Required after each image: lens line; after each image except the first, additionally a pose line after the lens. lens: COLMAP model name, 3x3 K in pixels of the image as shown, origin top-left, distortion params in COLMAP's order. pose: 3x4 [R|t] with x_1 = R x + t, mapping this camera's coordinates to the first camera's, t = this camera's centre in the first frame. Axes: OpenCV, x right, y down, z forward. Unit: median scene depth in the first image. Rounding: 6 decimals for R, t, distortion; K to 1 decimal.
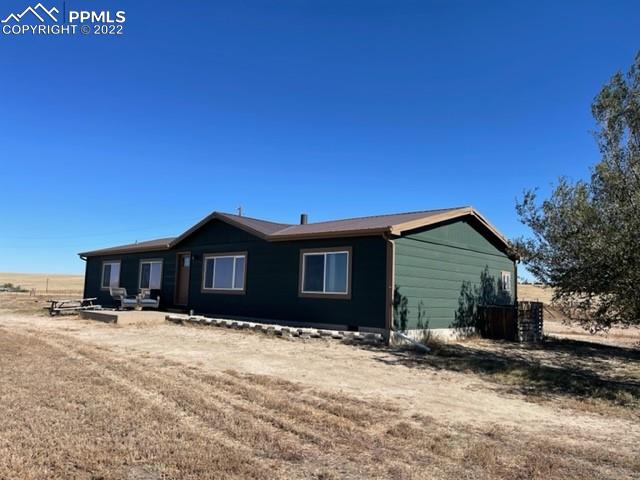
lens RADIAL K [[473.2, 0, 321.9], [0, 473.2, 244.8], [0, 0, 1]] dist [0.045466, -0.008273]
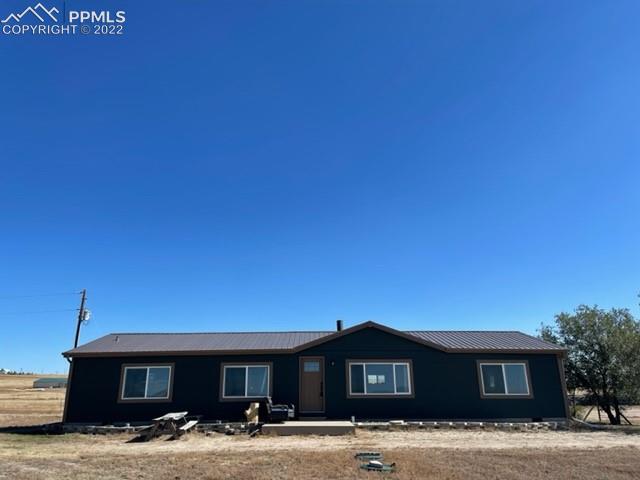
lens RADIAL K [[473.2, 0, 321.9], [0, 473.2, 244.8], [0, 0, 1]] dist [0.045466, -0.008273]
pose [[0.708153, 0.179696, 0.682809, -1.093891], [-0.040458, 0.975810, -0.214846, -0.000838], [-0.704899, 0.124518, 0.698293, 0.284043]]
